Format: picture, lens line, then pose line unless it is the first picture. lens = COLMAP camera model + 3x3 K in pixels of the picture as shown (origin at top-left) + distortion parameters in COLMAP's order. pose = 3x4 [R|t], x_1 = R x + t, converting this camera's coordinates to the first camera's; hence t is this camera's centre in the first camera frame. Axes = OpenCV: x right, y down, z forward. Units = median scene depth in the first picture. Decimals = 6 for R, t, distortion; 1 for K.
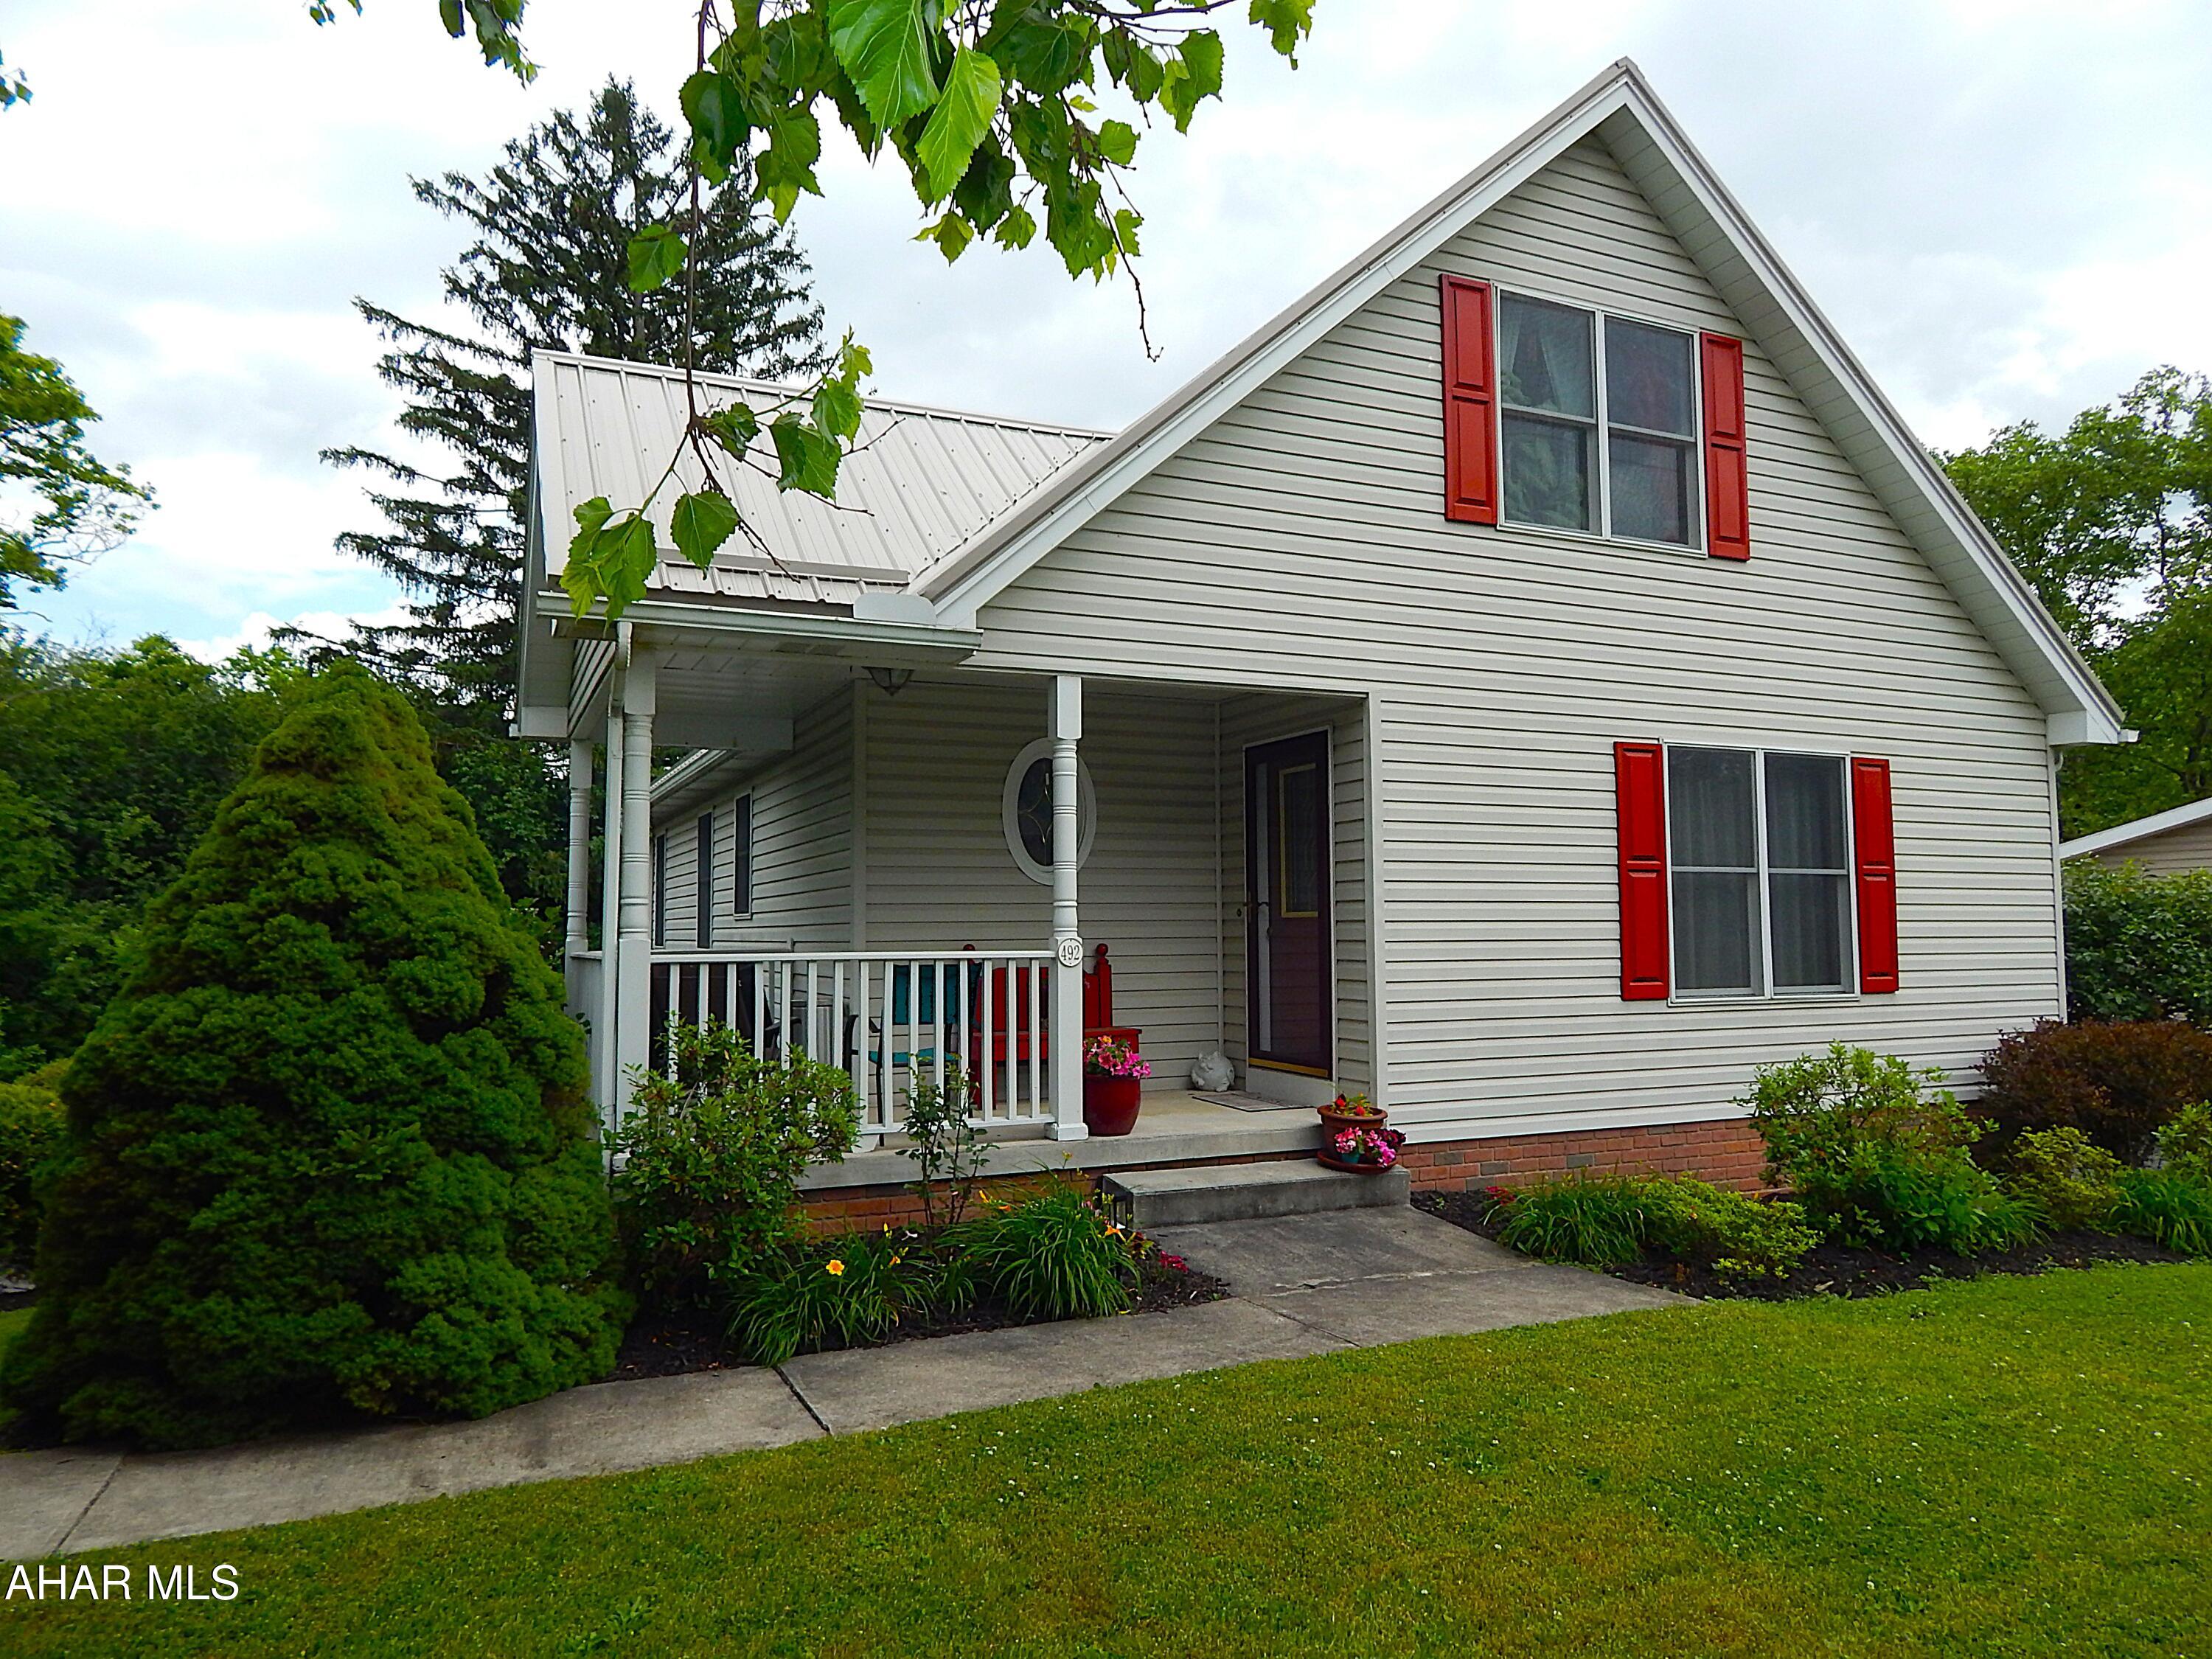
lens RADIAL K [[1458.5, 0, 1114.6], [0, 1458.5, 827.2], [0, 0, 1]] dist [0.000927, -0.005844]
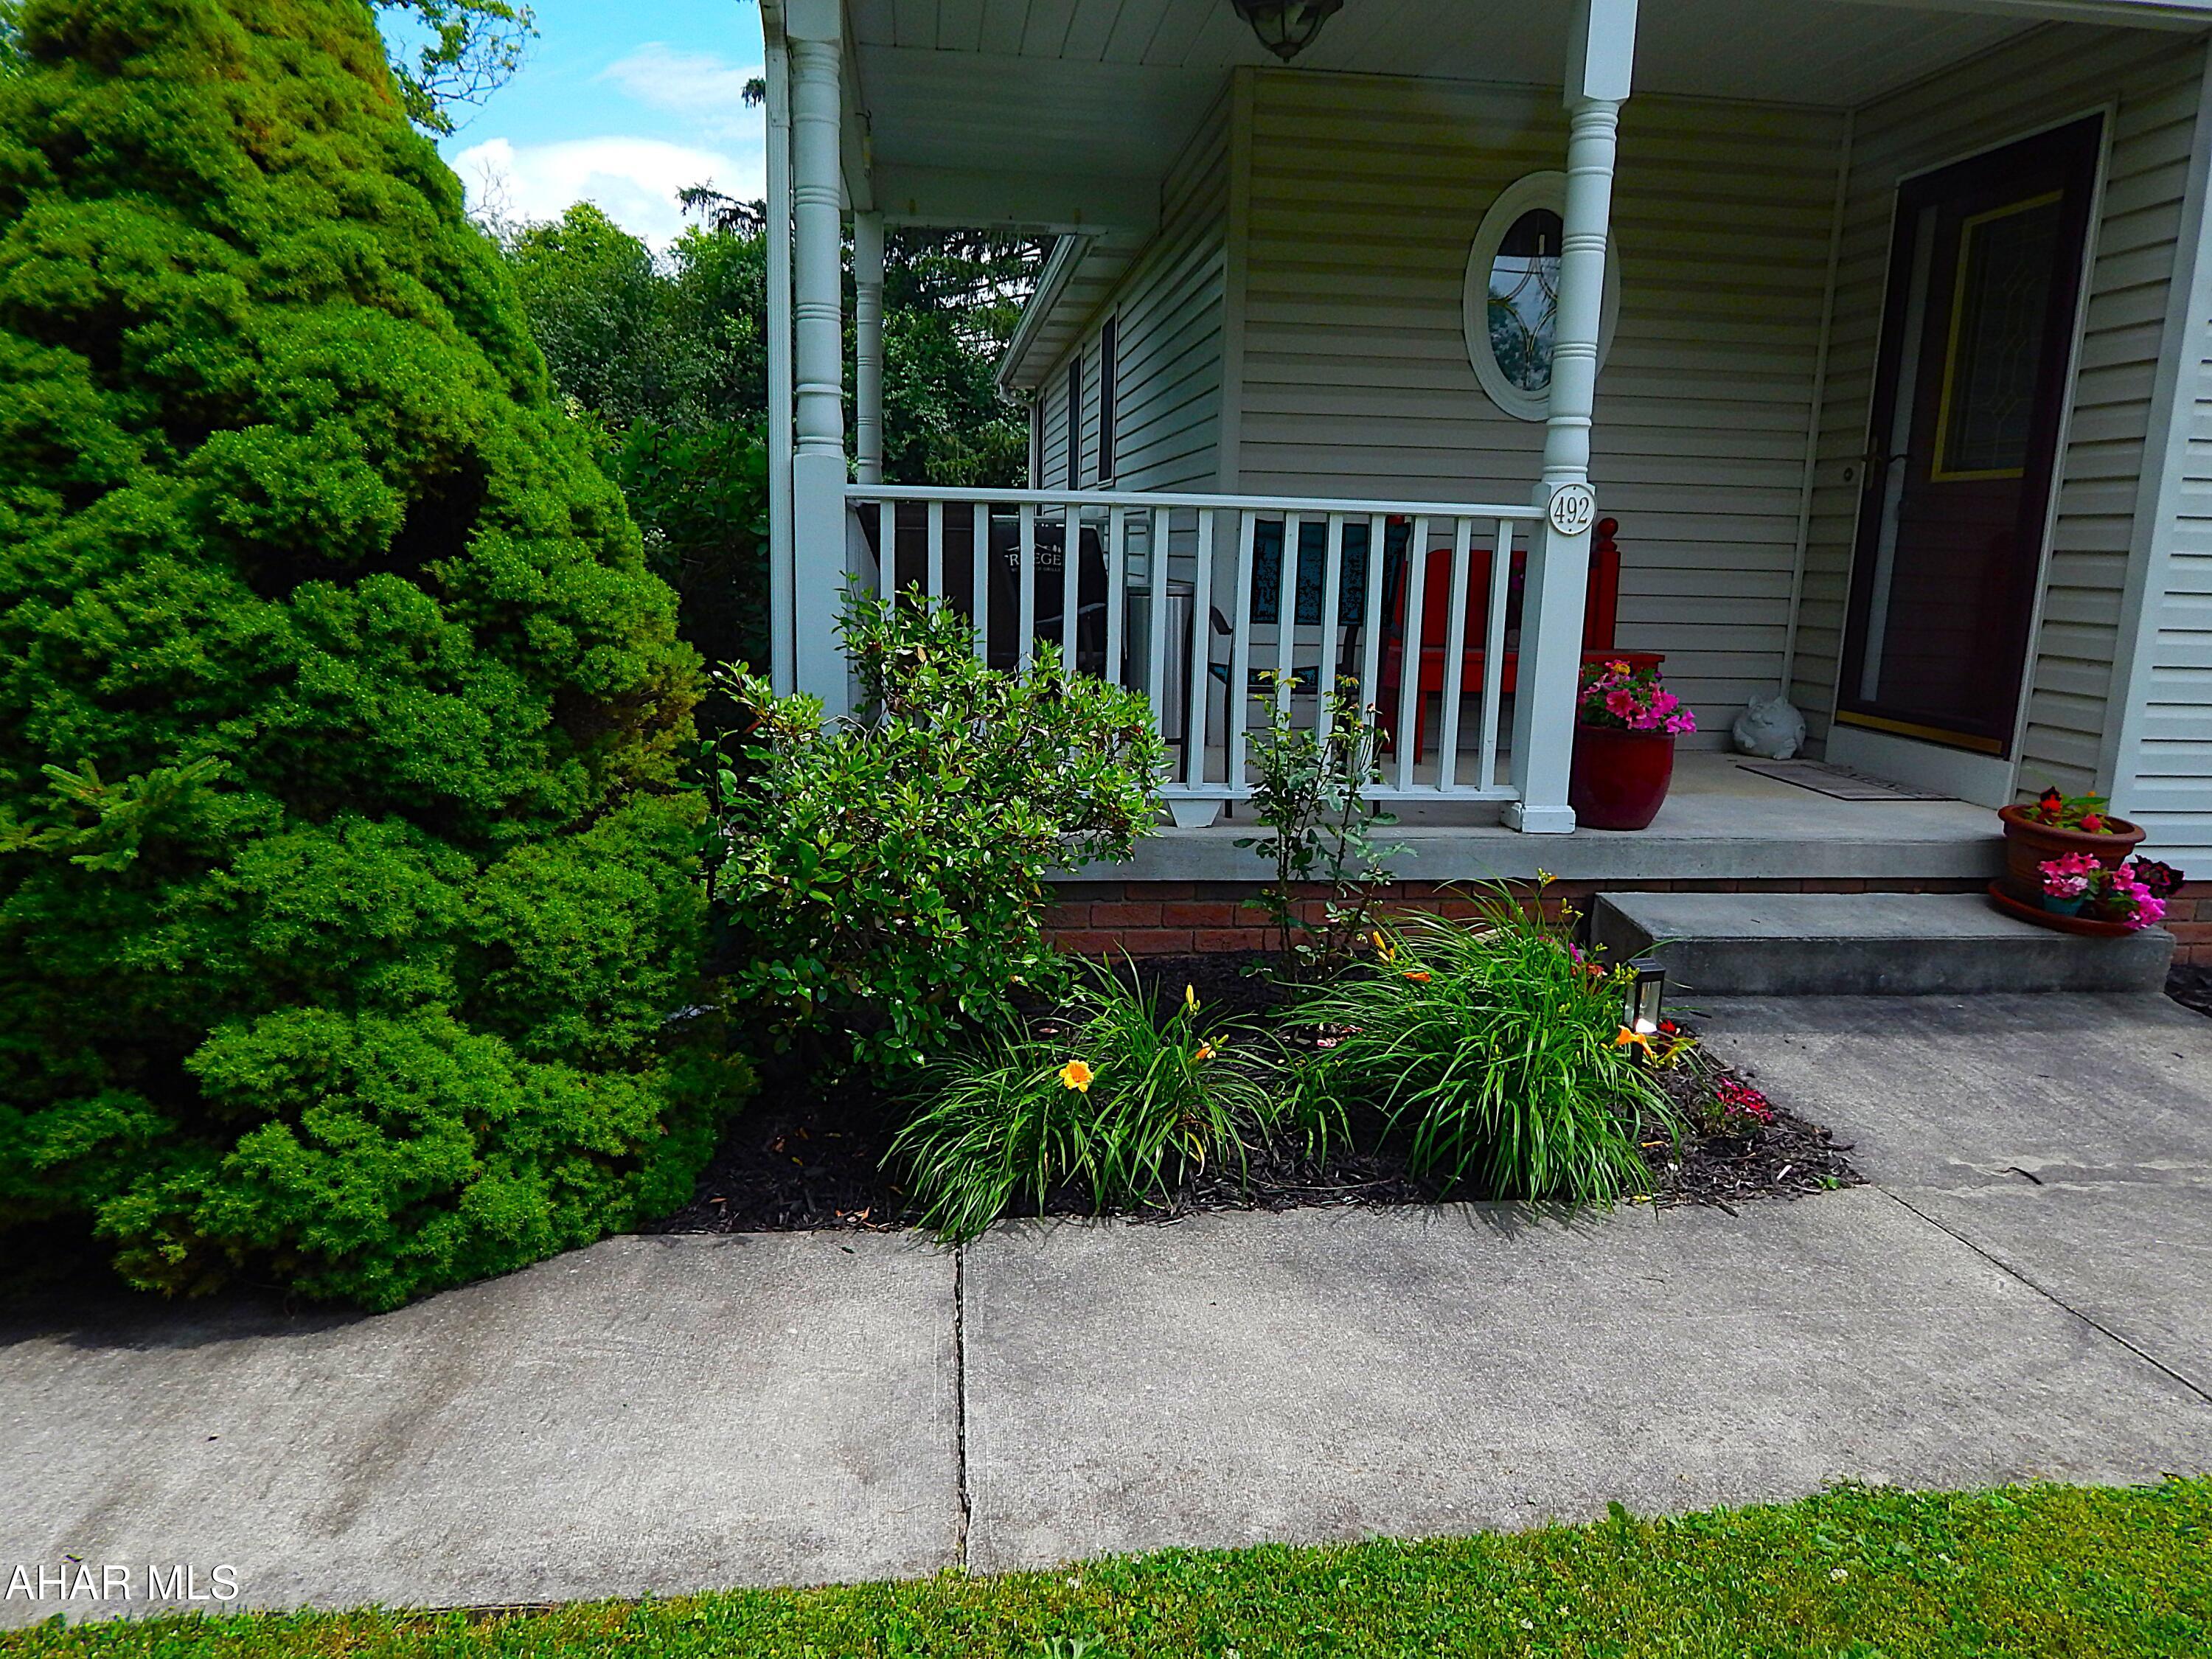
lens RADIAL K [[1460.6, 0, 1112.3], [0, 1460.6, 834.8], [0, 0, 1]] dist [-0.001092, -0.003188]
pose [[0.955379, 0.086377, -0.282472, -0.028848], [-0.009499, 0.964779, 0.262891, 0.058556], [0.295231, -0.248477, 0.922550, 0.384811]]
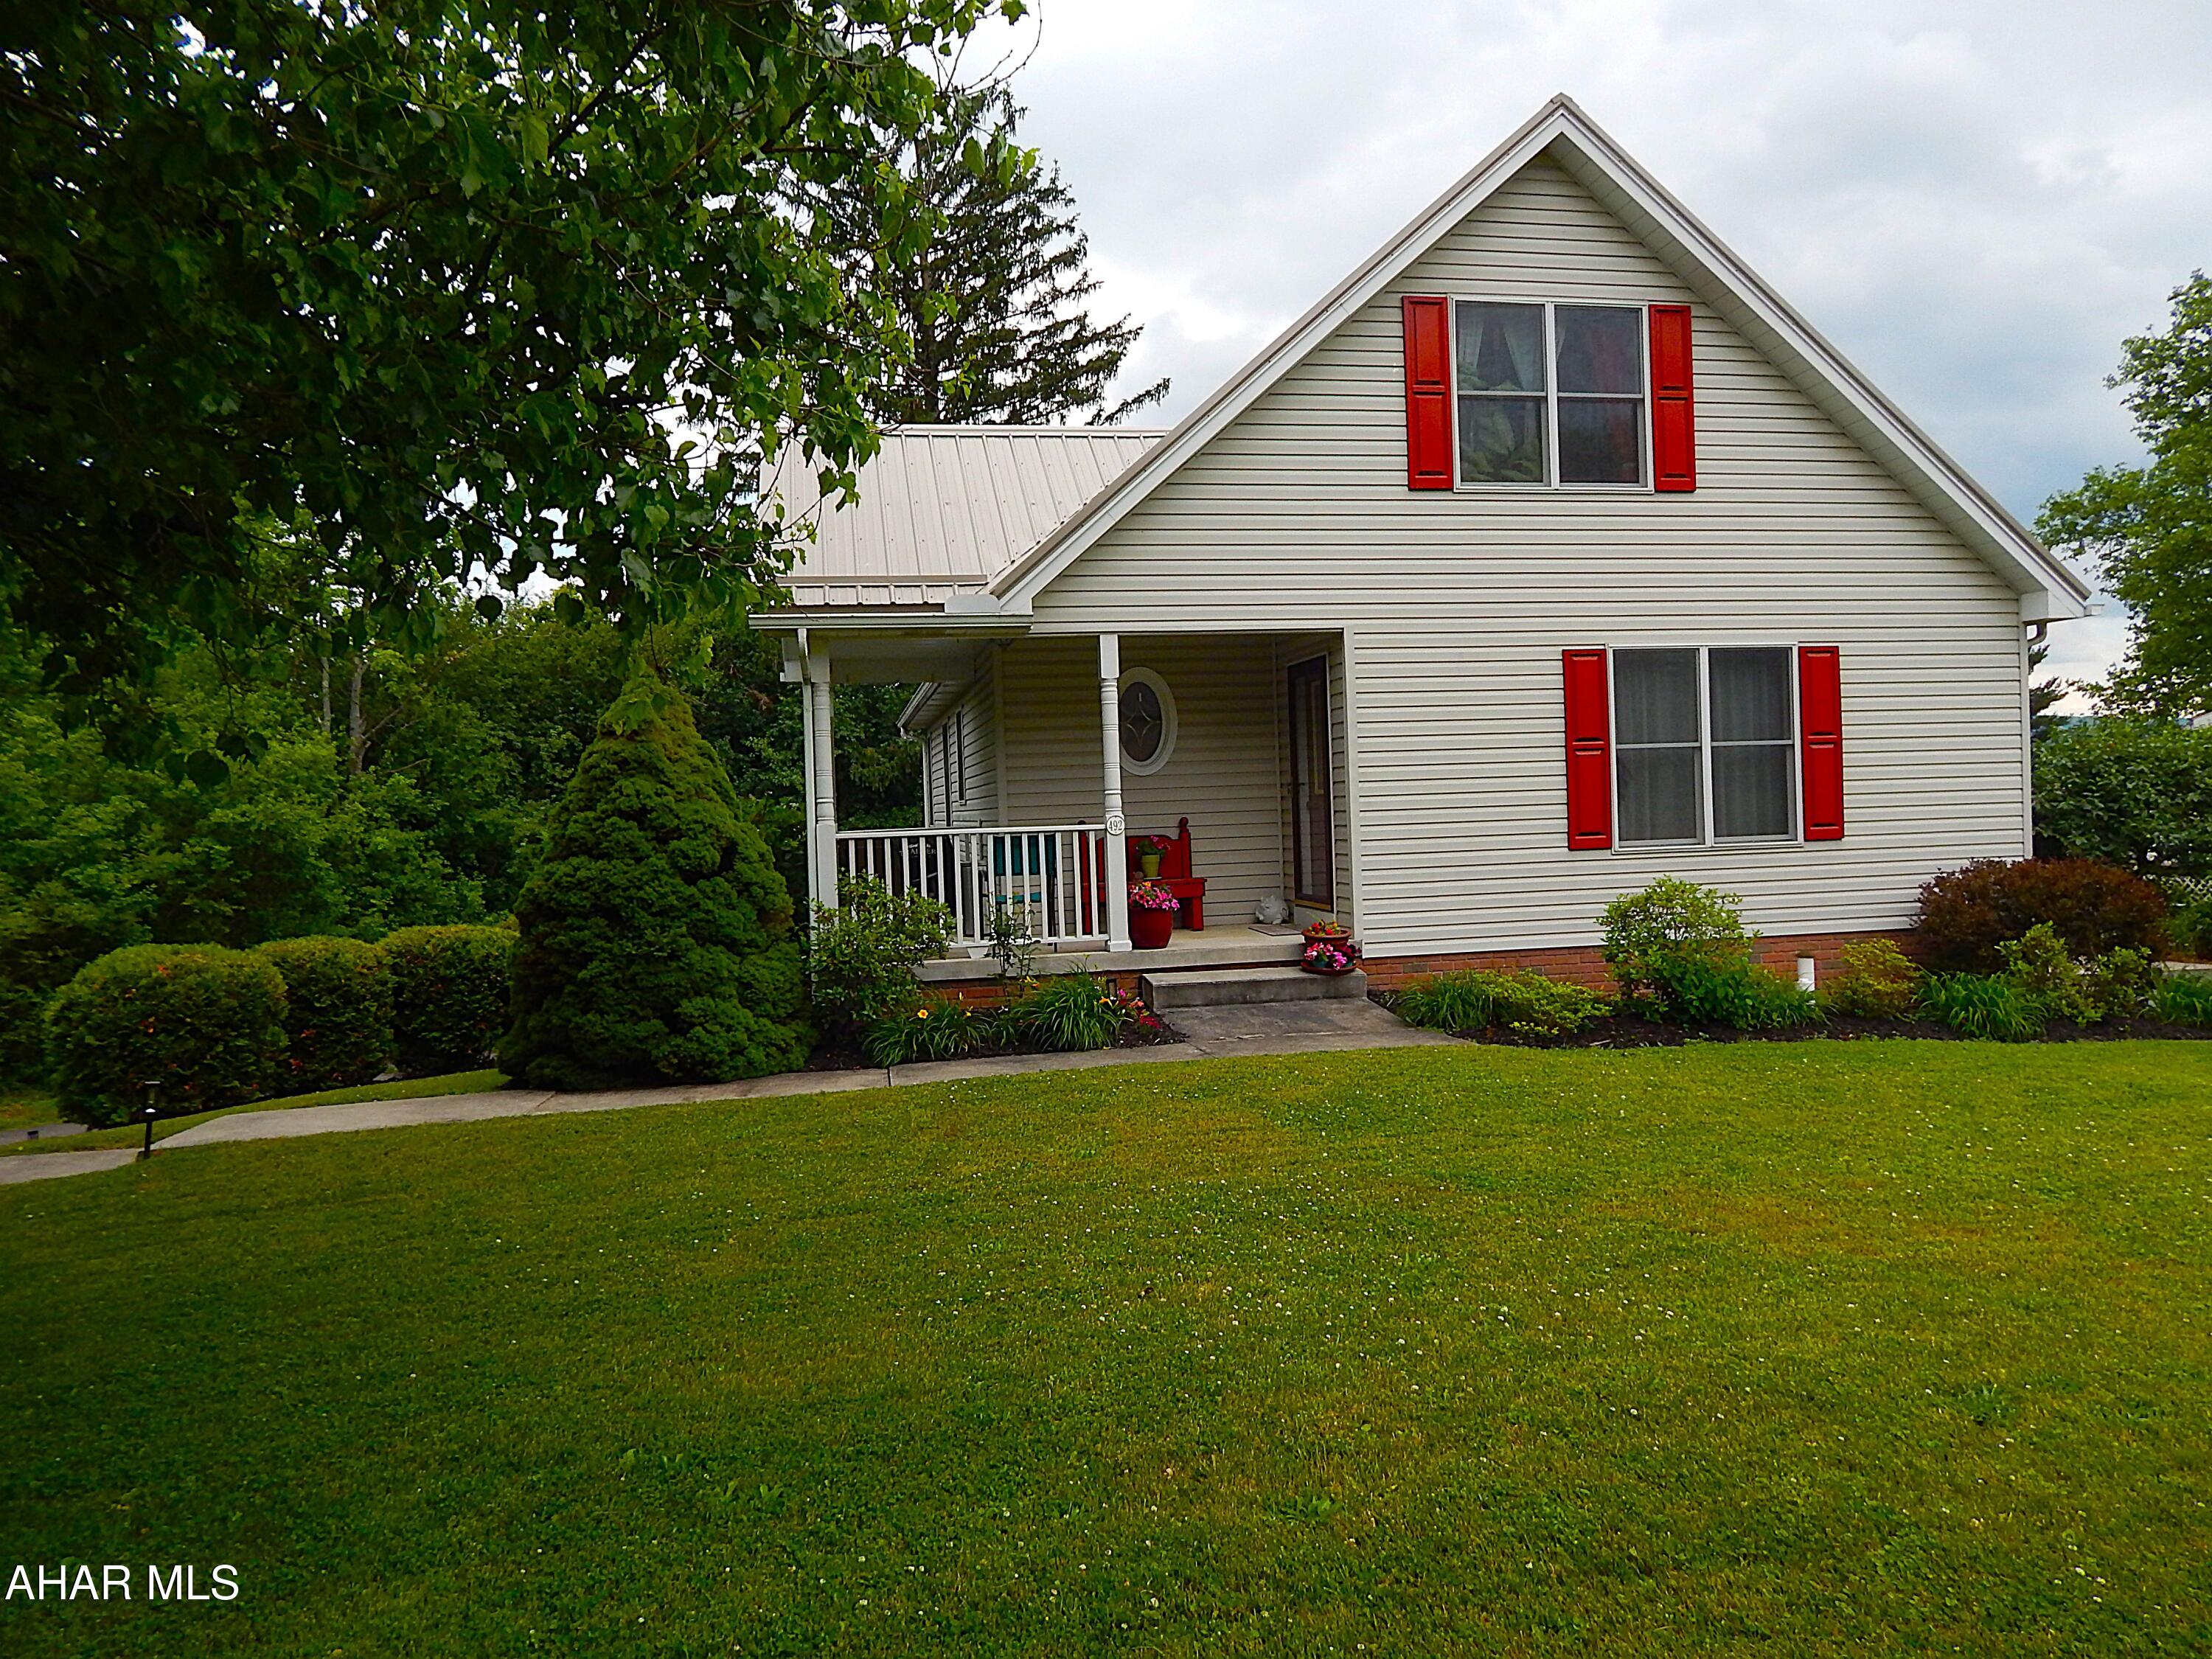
lens RADIAL K [[1463.7, 0, 1112.6], [0, 1463.7, 824.3], [0, 0, 1]] dist [0.000330, -0.001904]
pose [[0.970934, -0.024772, -0.238060, 0.306307], [0.045541, 0.995580, 0.082142, -0.034438], [0.234973, -0.090596, 0.967771, -0.408431]]
